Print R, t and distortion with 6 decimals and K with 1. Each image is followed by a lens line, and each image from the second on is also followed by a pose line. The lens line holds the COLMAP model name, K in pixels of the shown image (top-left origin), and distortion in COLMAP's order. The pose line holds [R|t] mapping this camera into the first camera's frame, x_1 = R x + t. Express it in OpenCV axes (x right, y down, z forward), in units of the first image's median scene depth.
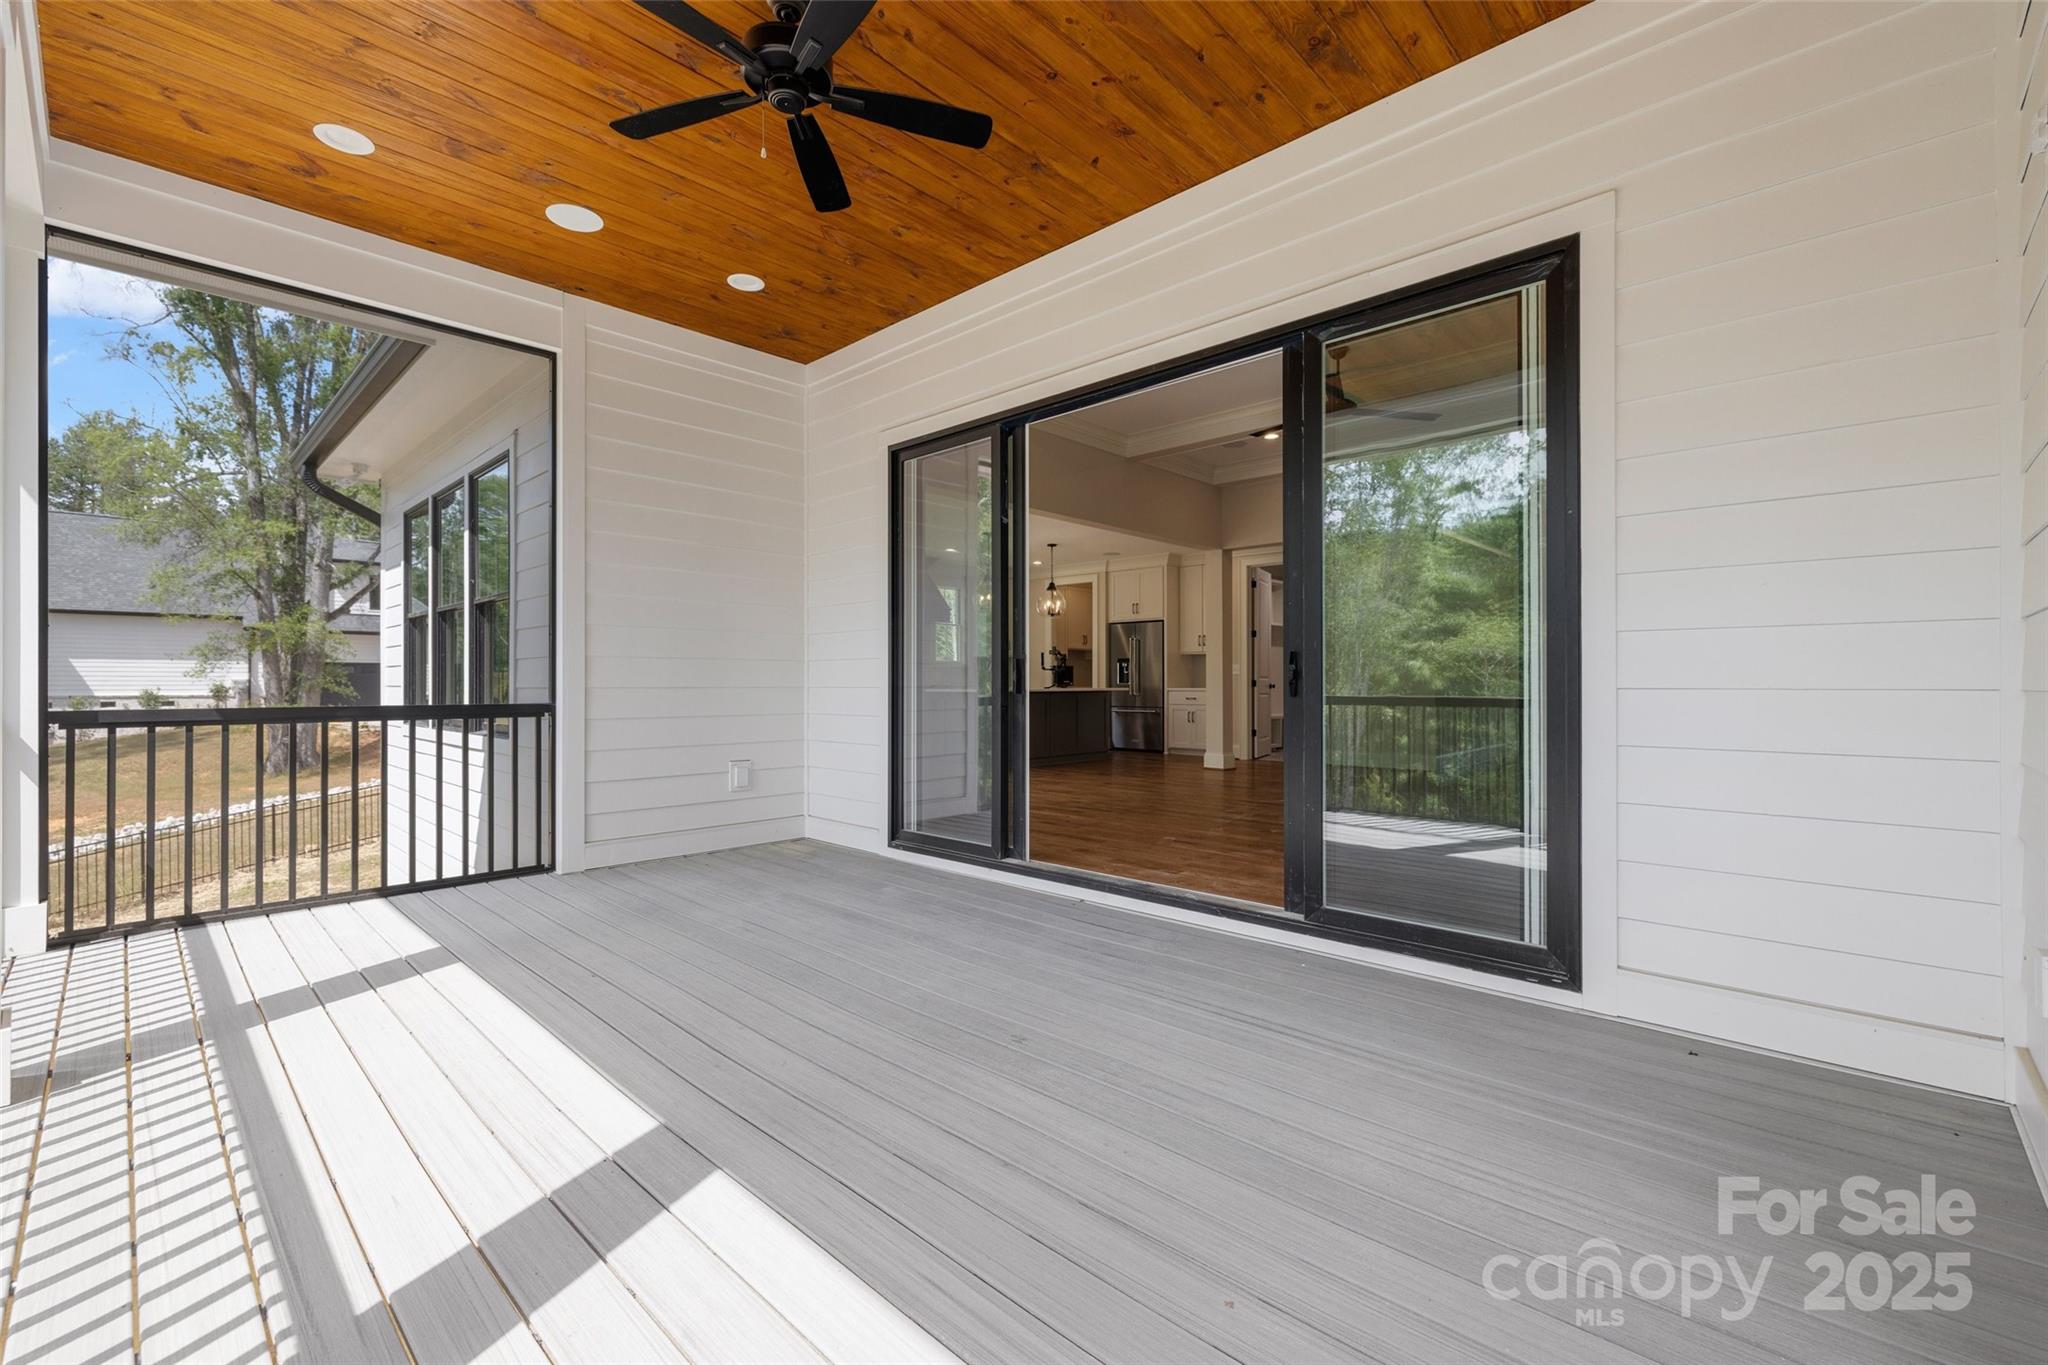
lens RADIAL K [[859.2, 0, 1009.6], [0, 859.2, 677.0], [0, 0, 1]] dist [-0.002271, 0.001599]
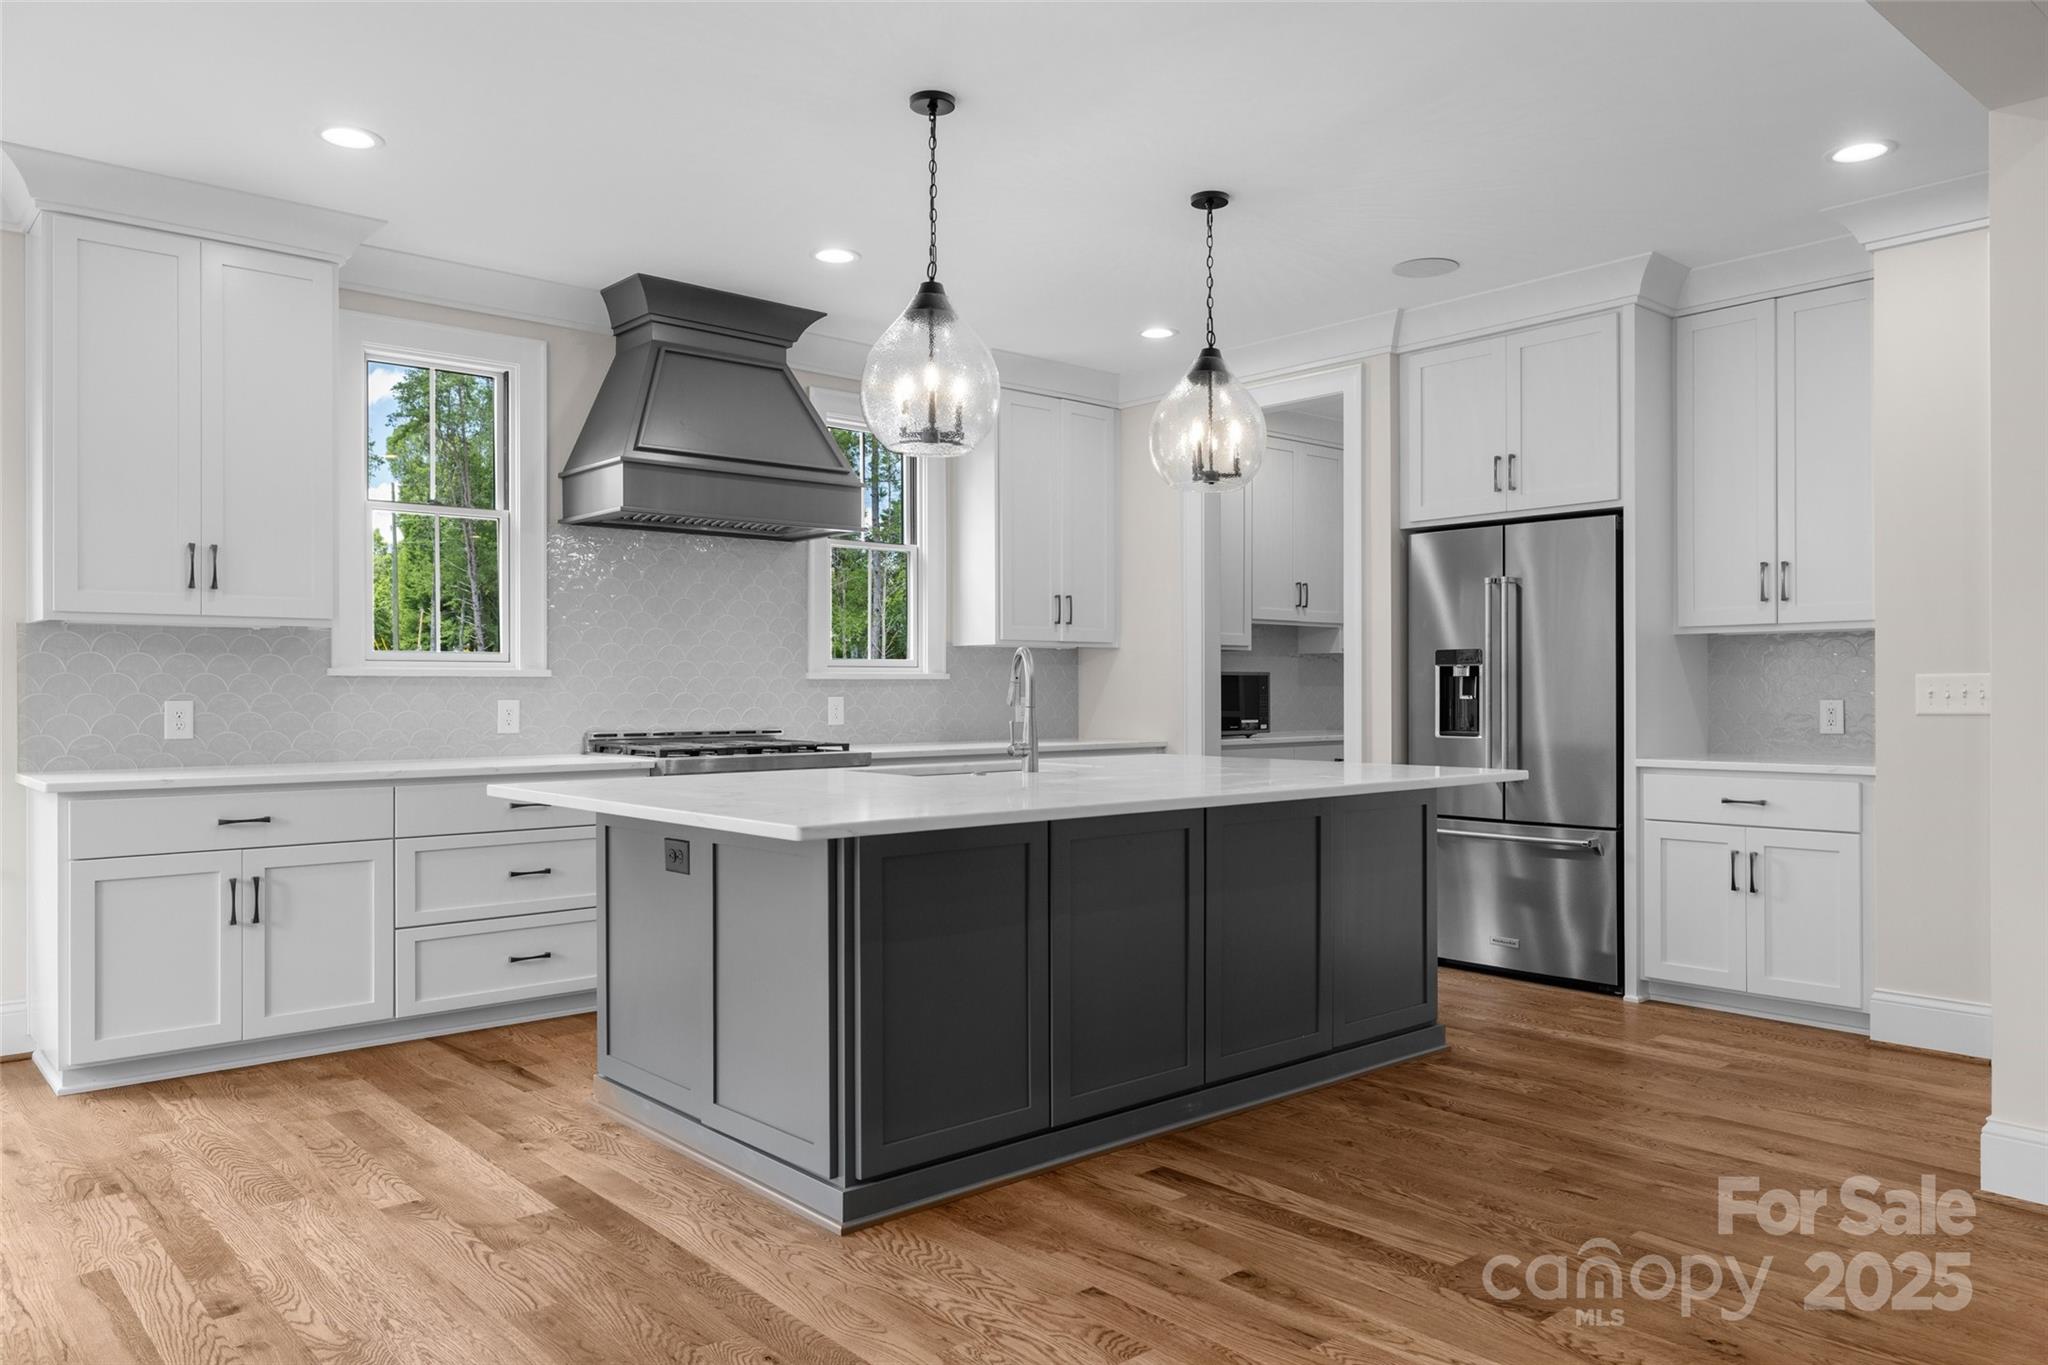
lens RADIAL K [[1397.4, 0, 1018.6], [0, 1397.4, 693.3], [0, 0, 1]] dist [-0.000927, 0.000665]
pose [[0.997030, -0.002058, -0.076988, 0.023488], [0.002746, 0.999957, 0.008836, -0.012100], [0.076967, -0.009022, 0.996993, 0.548472]]
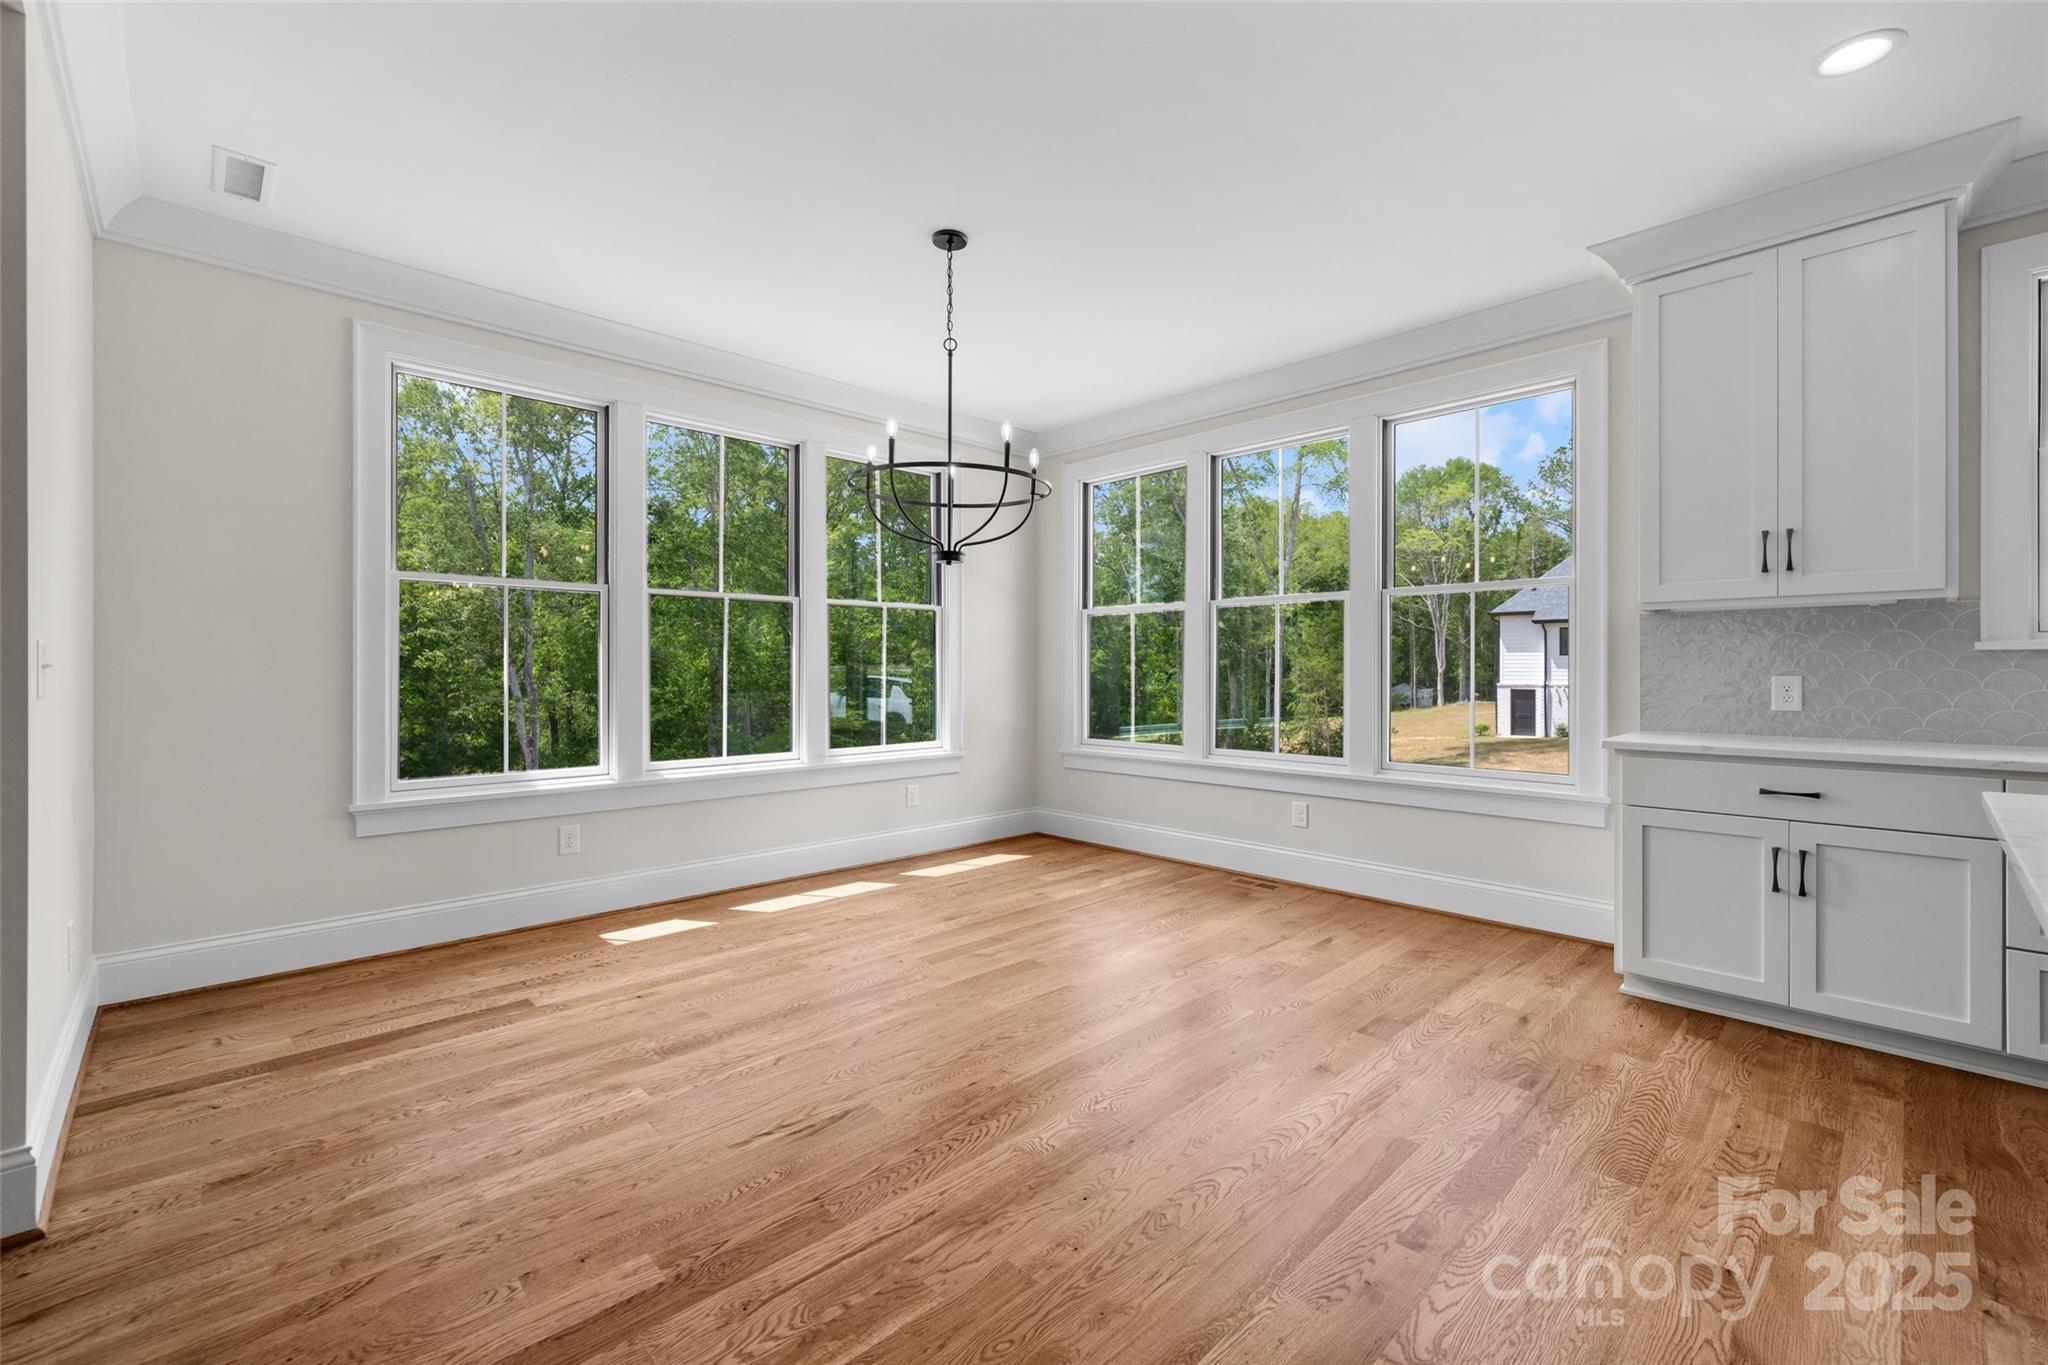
lens RADIAL K [[859.2, 0, 1022.8], [0, 859.2, 668.3], [0, 0, 1]] dist [-0.002271, 0.001599]
pose [[-0.029693, -0.001703, -0.999558, 0.029769], [0.008697, 0.999960, -0.001962, -0.011023], [0.999521, -0.008752, -0.029677, 0.695904]]
